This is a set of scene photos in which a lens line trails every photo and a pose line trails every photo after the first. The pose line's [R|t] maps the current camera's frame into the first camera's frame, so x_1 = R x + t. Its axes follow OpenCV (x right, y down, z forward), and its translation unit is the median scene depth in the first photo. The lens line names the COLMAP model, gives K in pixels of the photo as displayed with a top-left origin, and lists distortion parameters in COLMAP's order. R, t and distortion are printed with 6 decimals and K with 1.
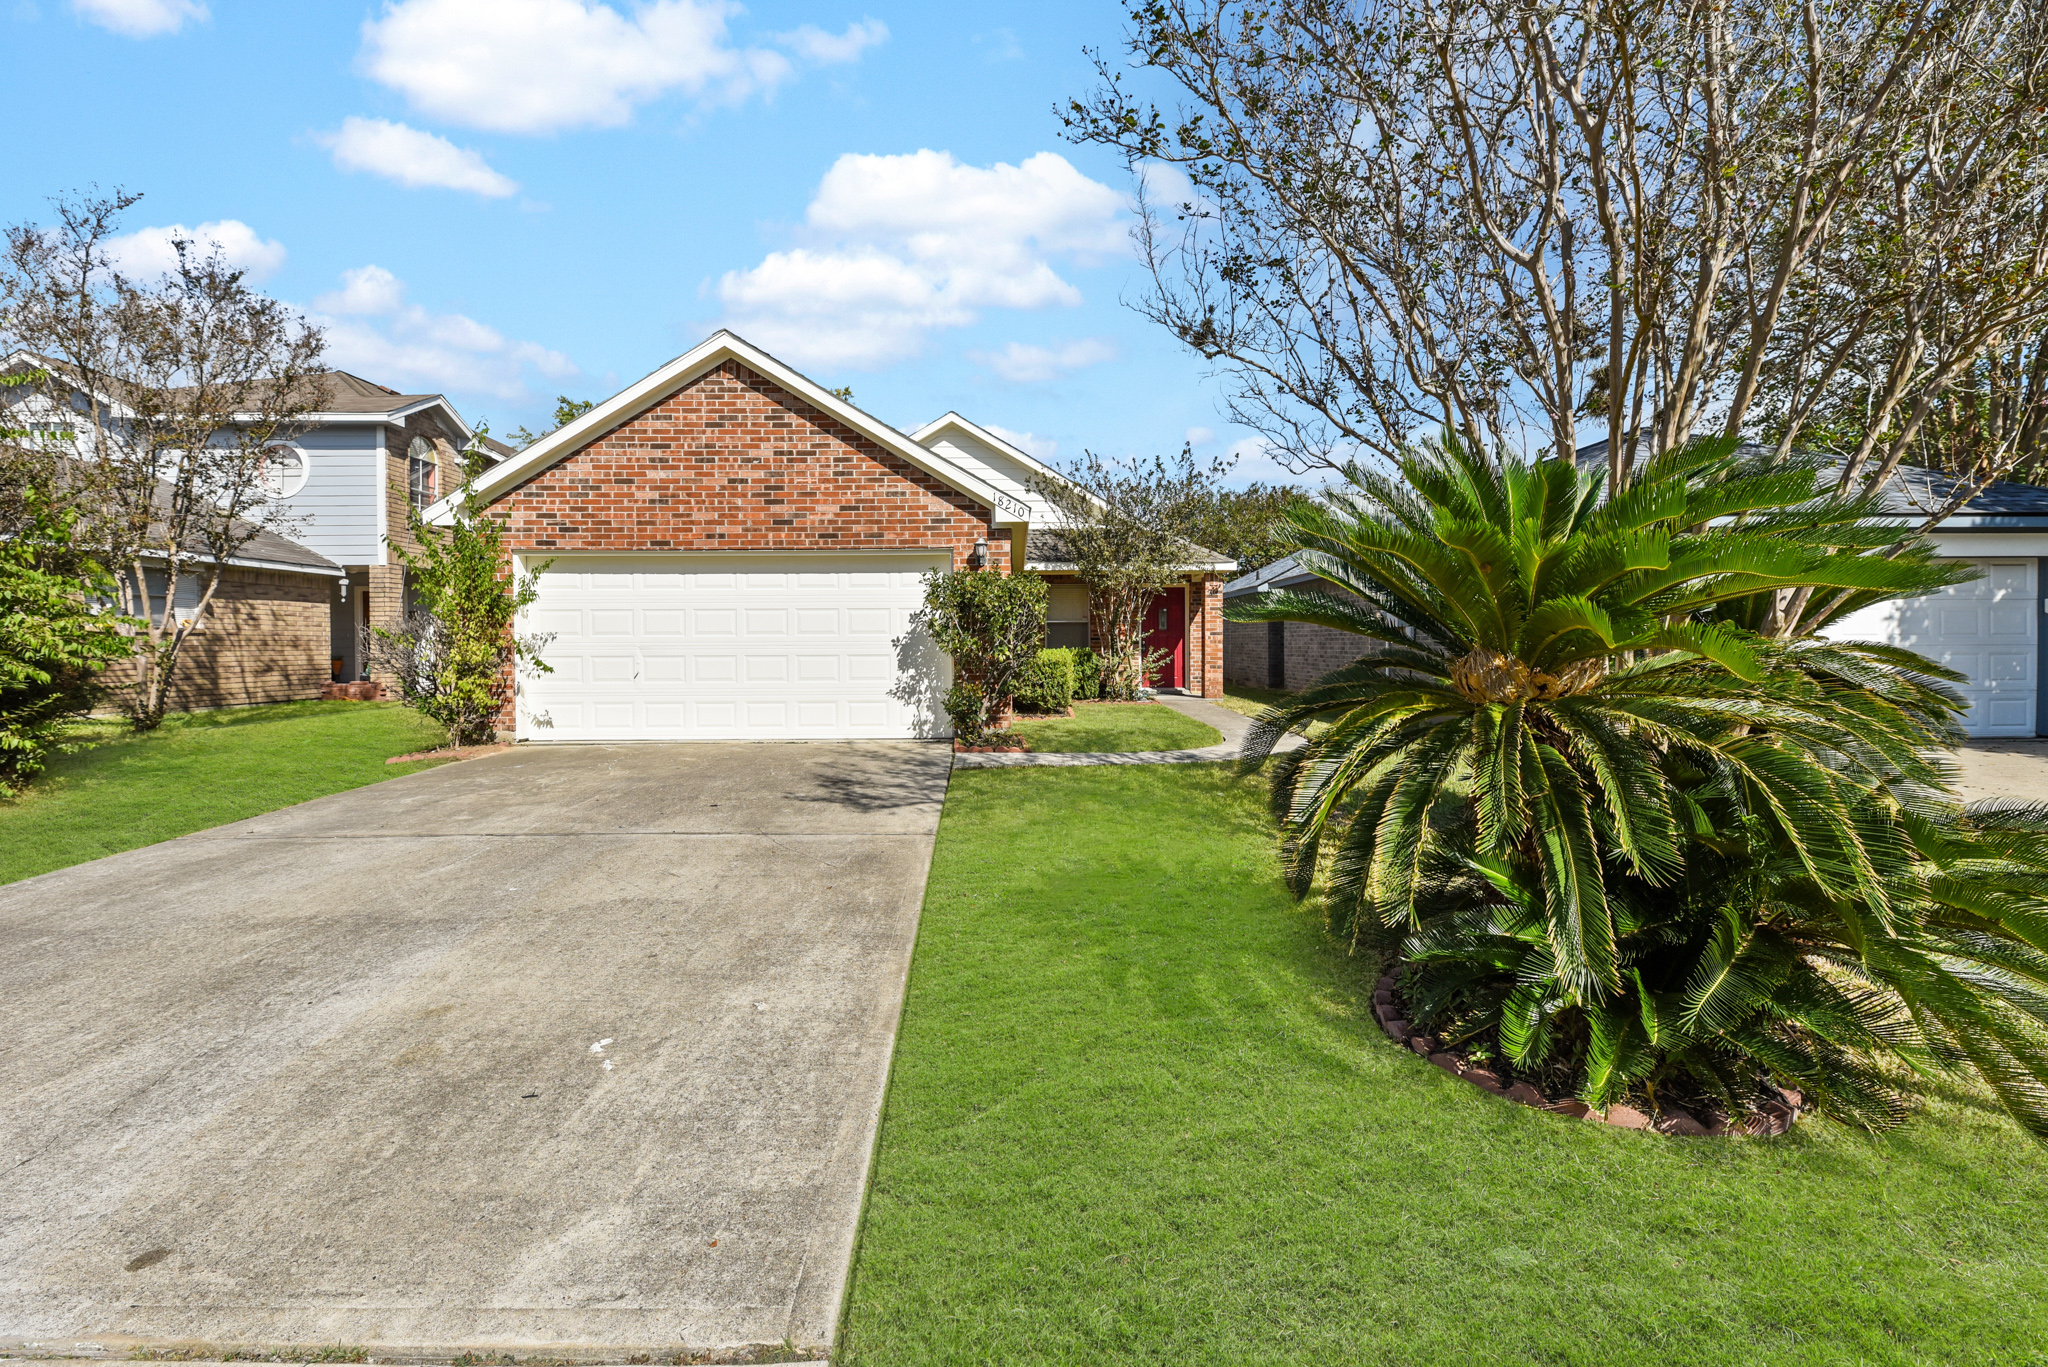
lens RADIAL K [[874.3, 0, 1016.0], [0, 874.3, 655.9], [0, 0, 1]] dist [0.000557, -0.000484]
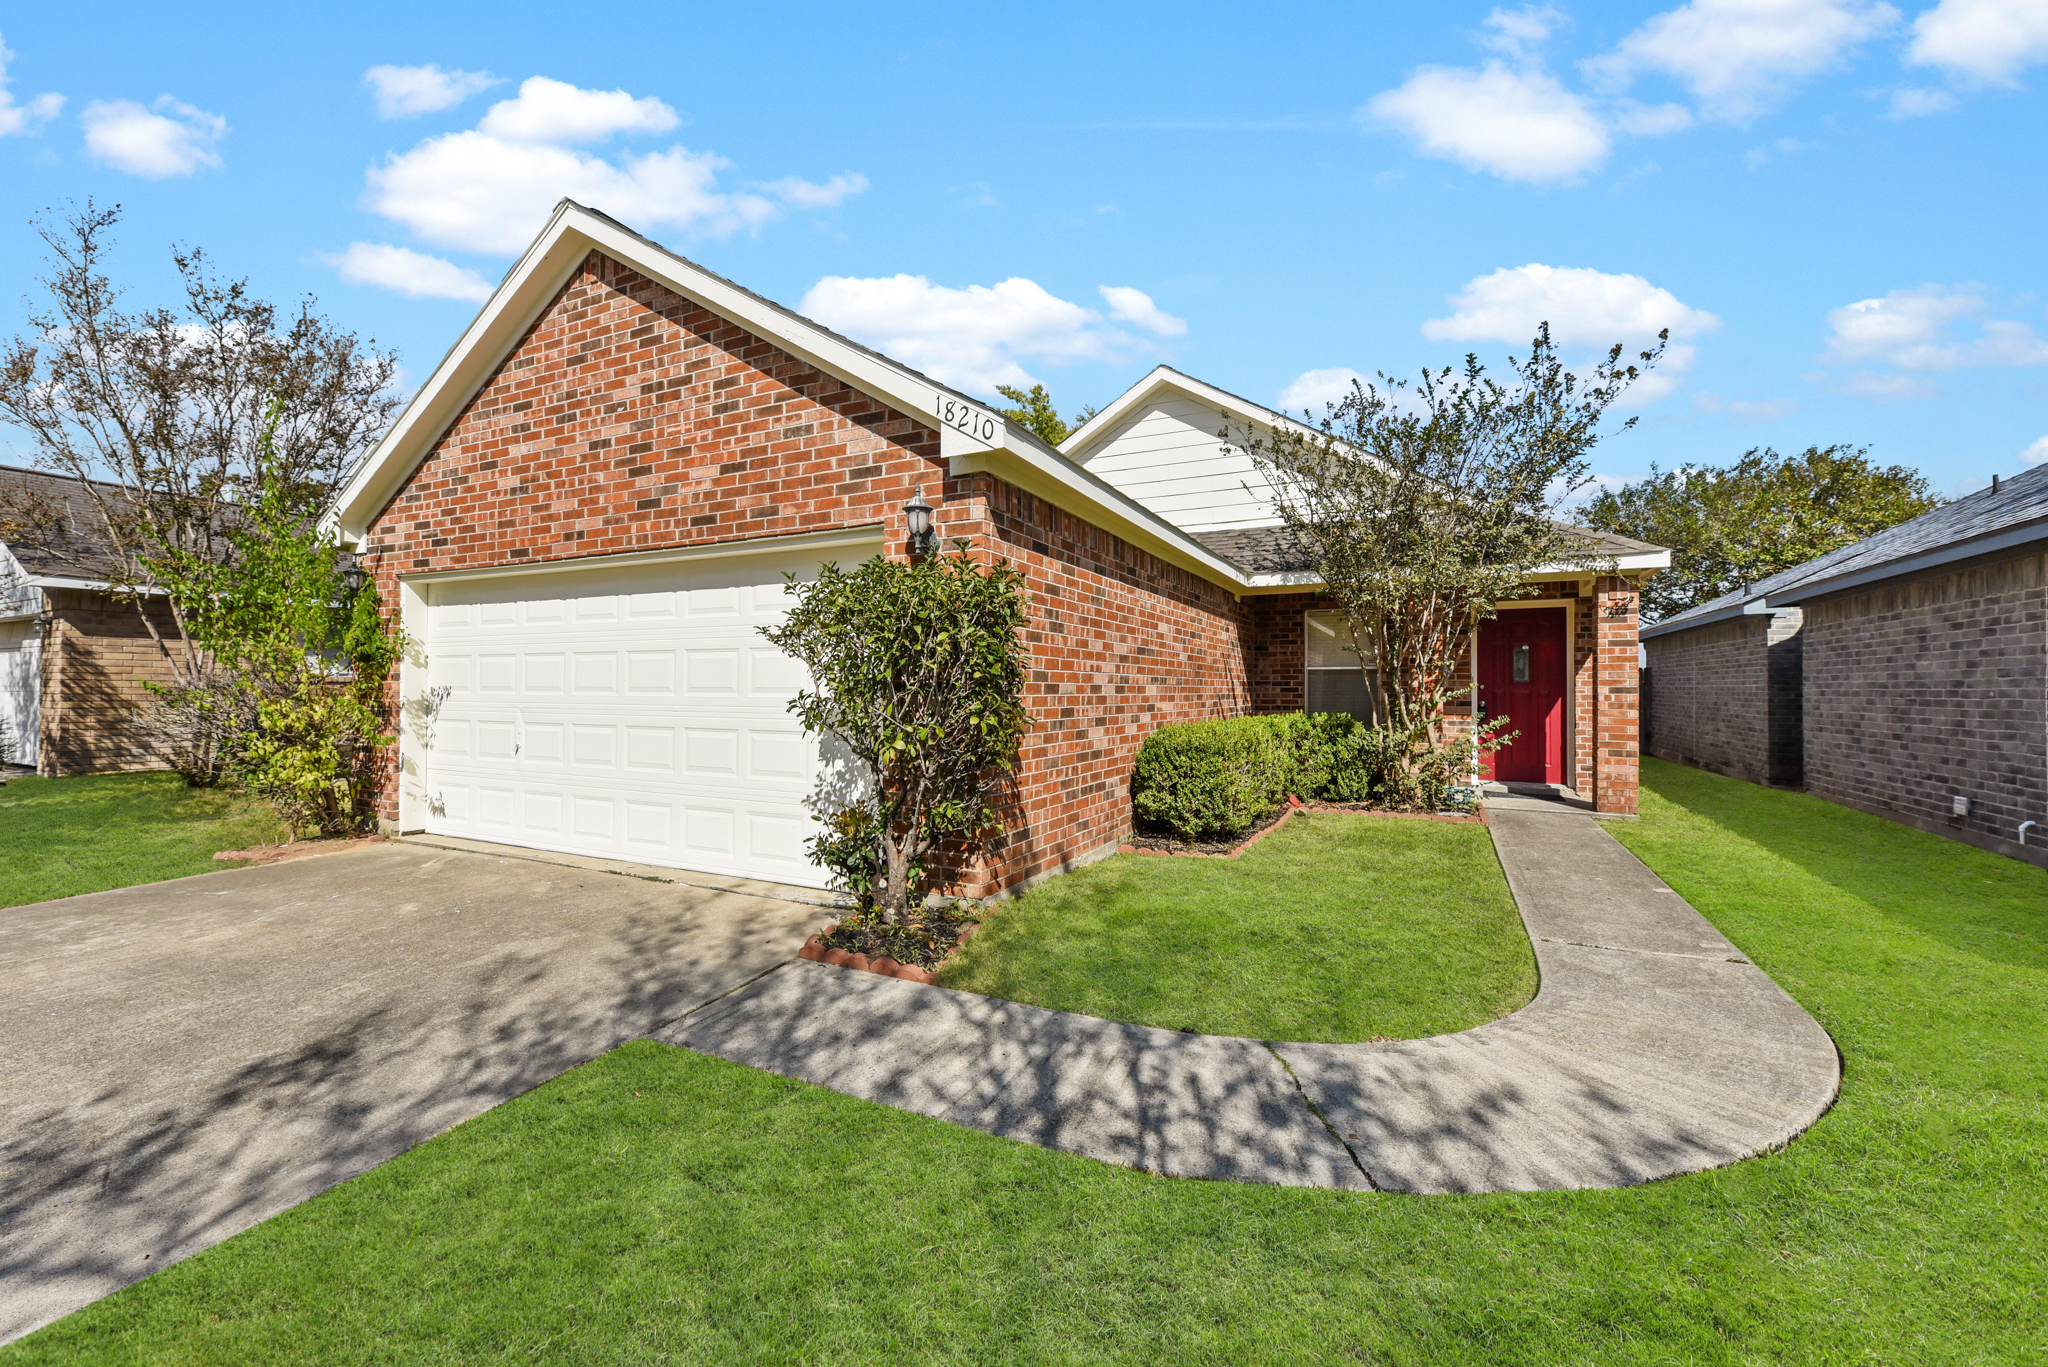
lens RADIAL K [[827.2, 0, 1024.0], [0, 827.2, 683.5], [0, 0, 1]] dist [-0.001471, -0.000377]
pose [[0.888381, 0.004773, -0.459083, 0.216996], [-0.014057, 0.999760, -0.016807, -0.025214], [0.458892, 0.021384, 0.888235, 0.620625]]
